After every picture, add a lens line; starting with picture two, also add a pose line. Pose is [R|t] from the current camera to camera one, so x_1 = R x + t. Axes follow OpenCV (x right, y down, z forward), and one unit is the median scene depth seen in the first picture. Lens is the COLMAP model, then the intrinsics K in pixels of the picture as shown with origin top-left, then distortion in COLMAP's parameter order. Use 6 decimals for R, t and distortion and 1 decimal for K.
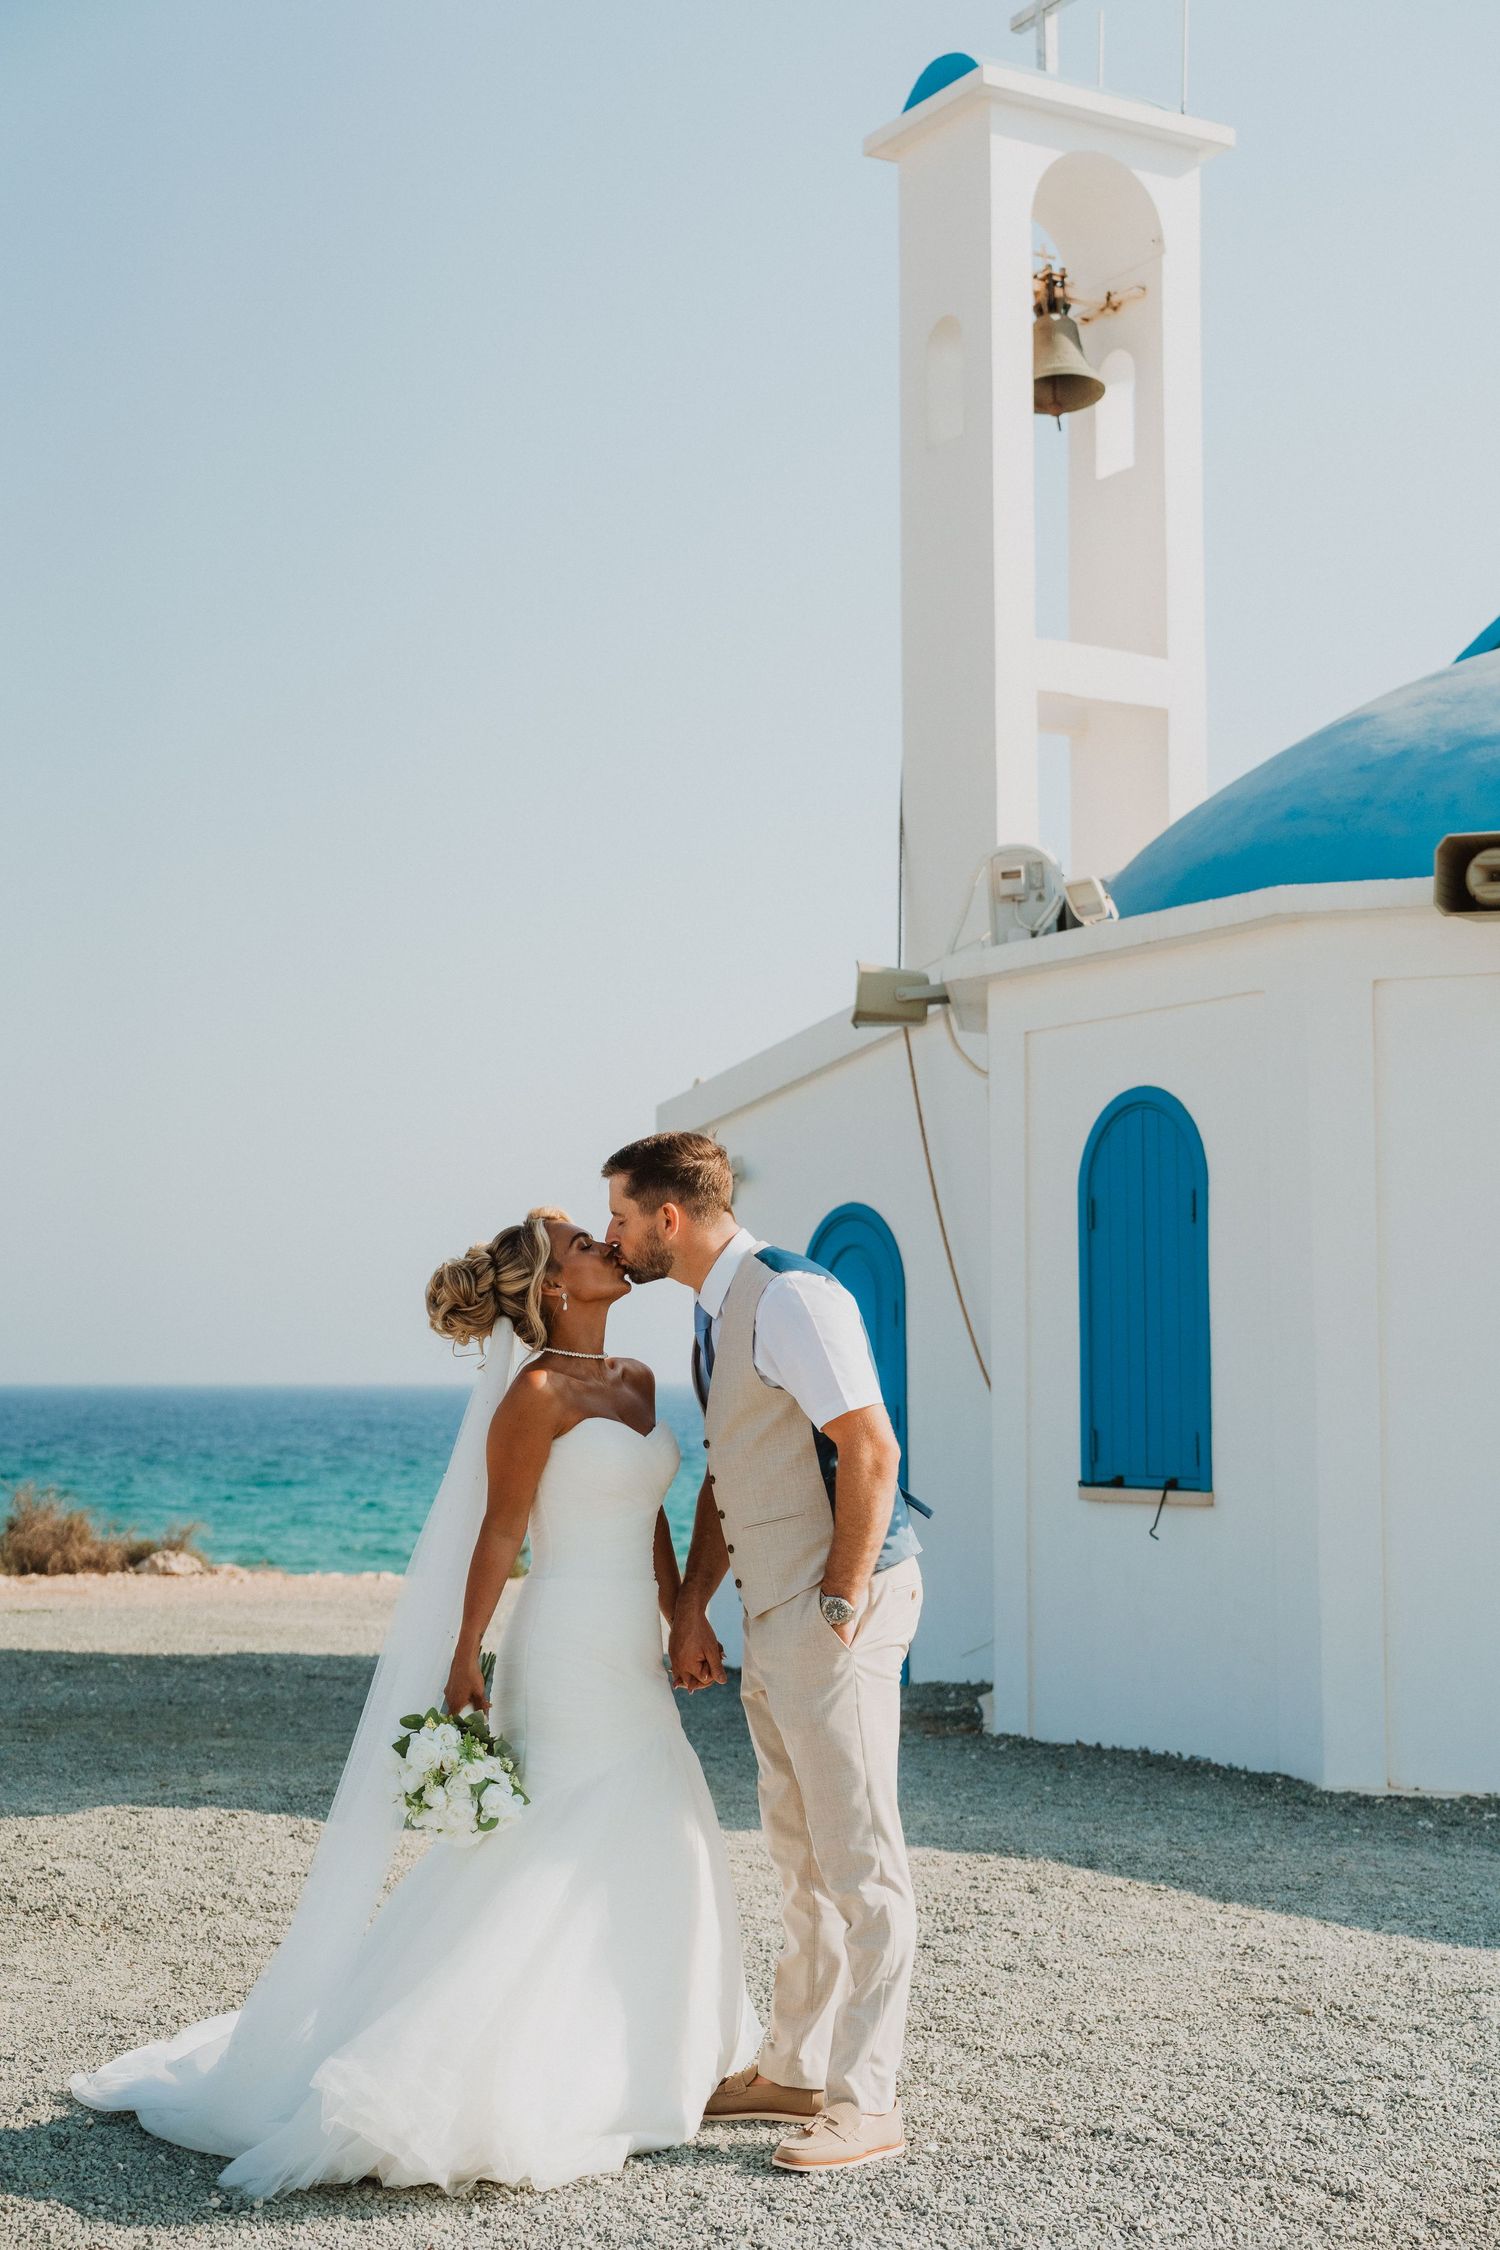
lens RADIAL K [[3376.6, 0, 750.6], [0, 3376.6, 1108.9], [0, 0, 1]] dist [0.005903, 0.000000]
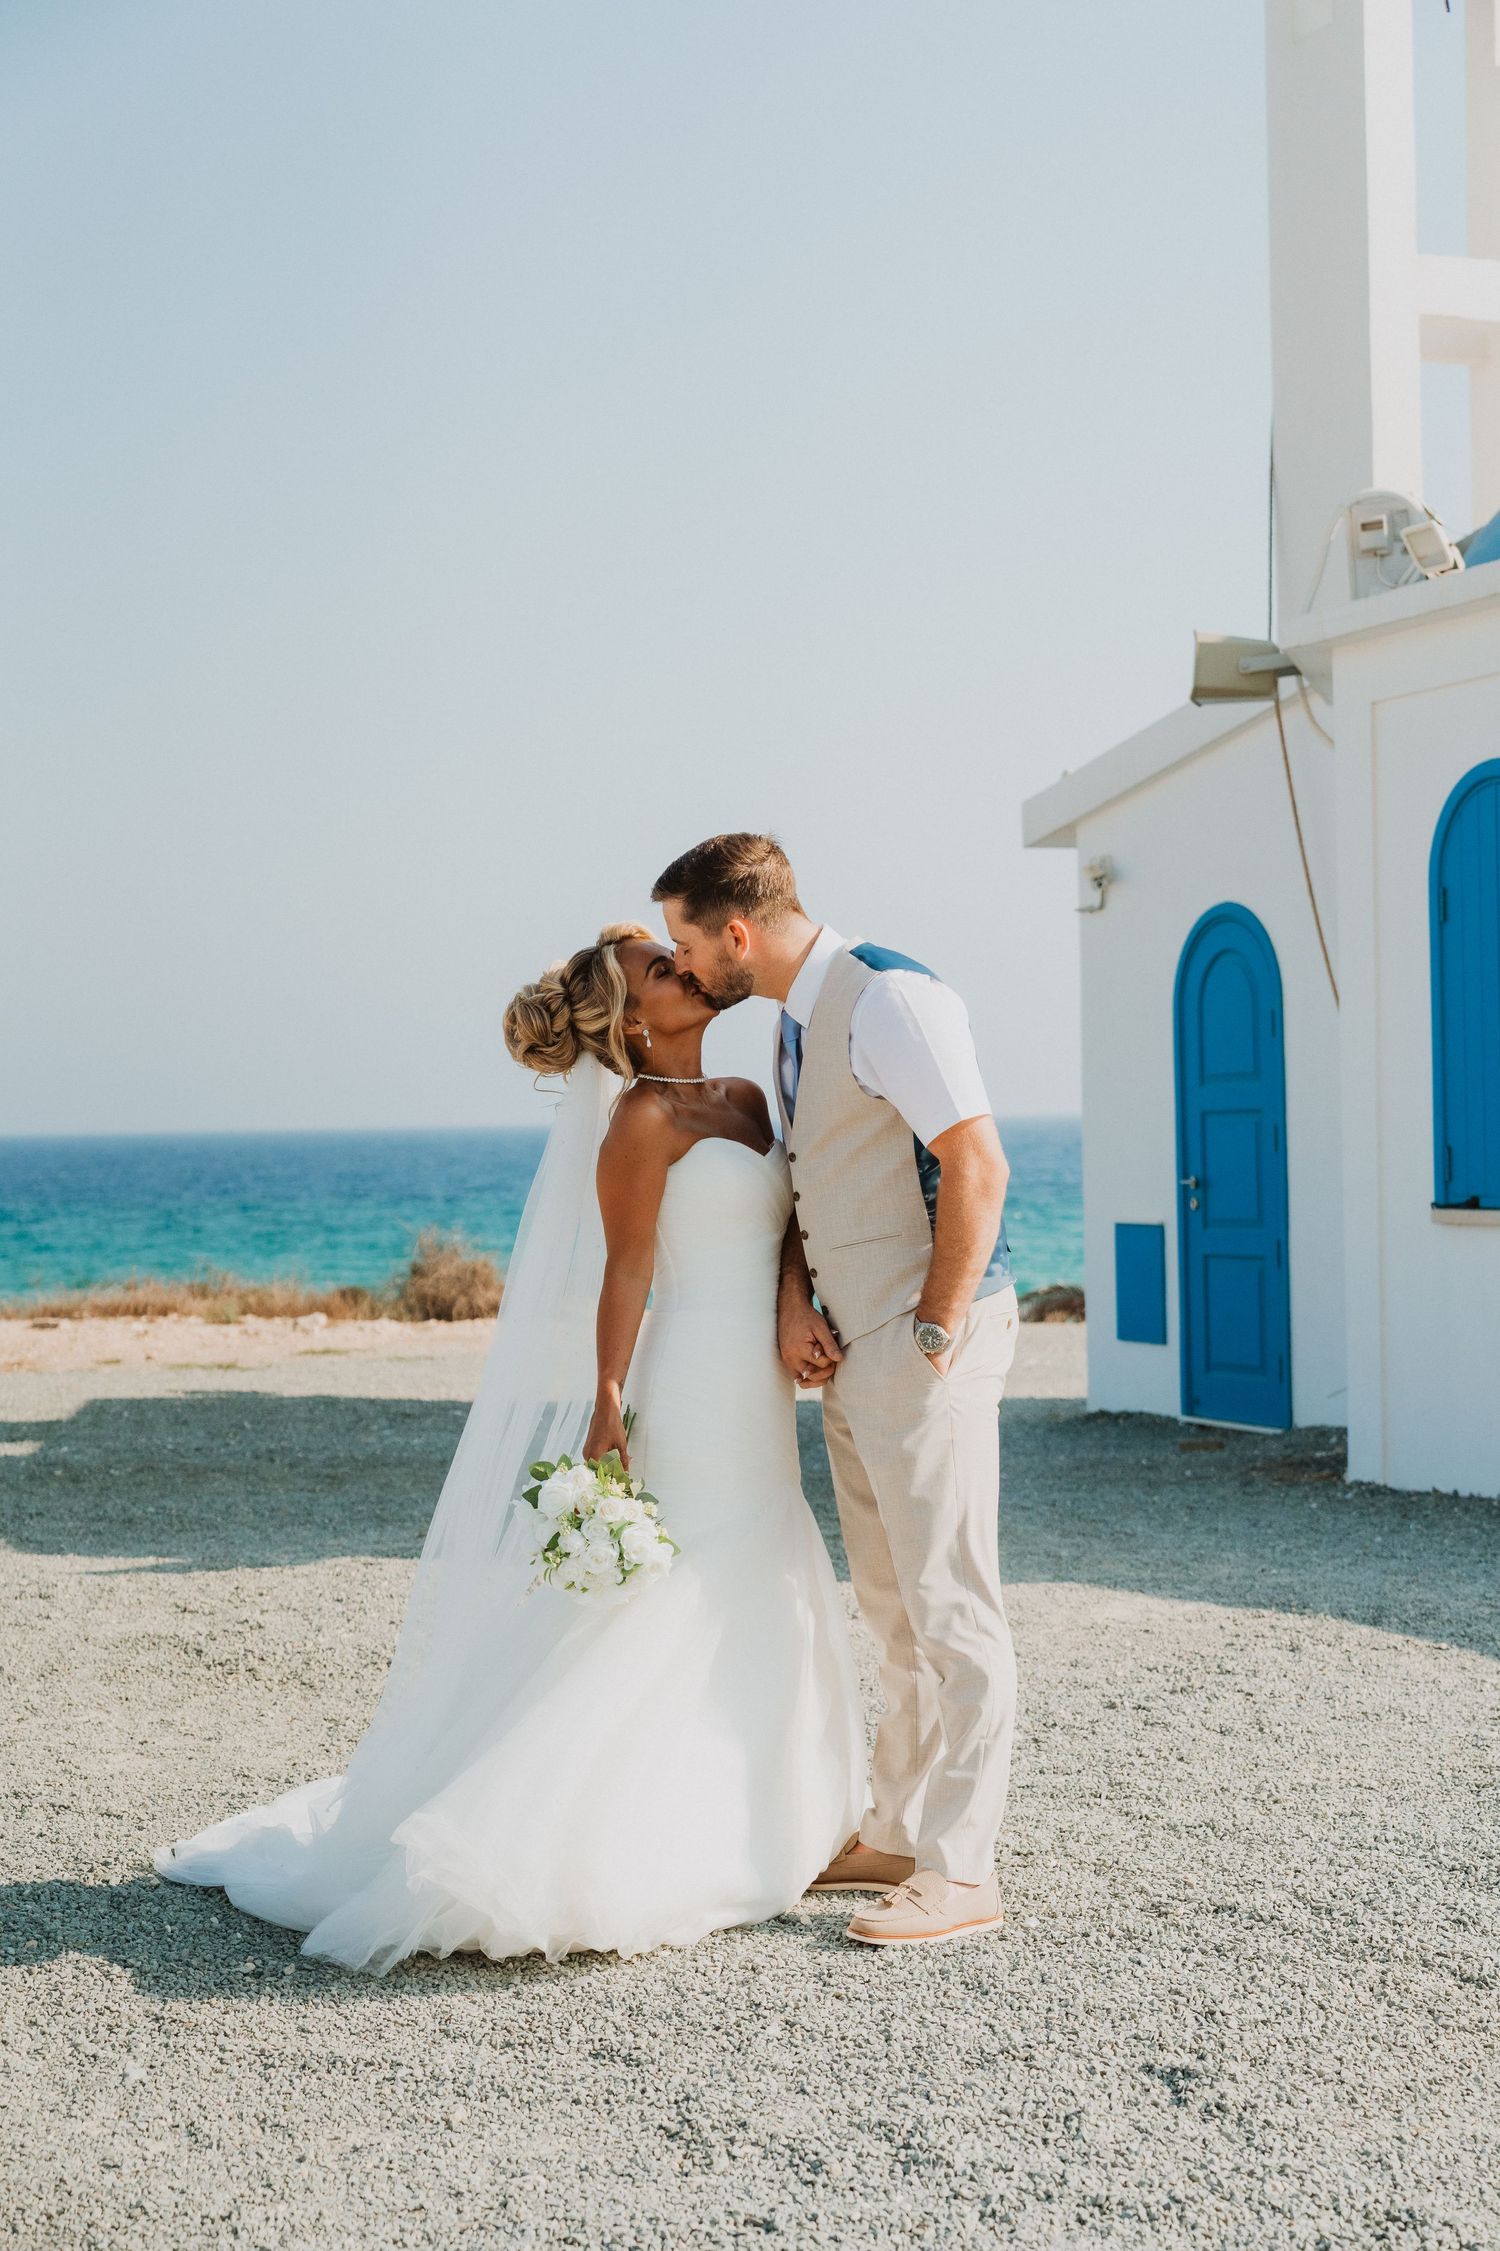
lens RADIAL K [[3640.8, 0, 749.1], [0, 3640.8, 1140.7], [0, 0, 1]] dist [0.019972, 0.000000]
pose [[0.987769, -0.017685, -0.154918, 0.112709], [0.031215, 0.995862, 0.085346, 0.008845], [0.152767, -0.089138, 0.984234, 0.031503]]
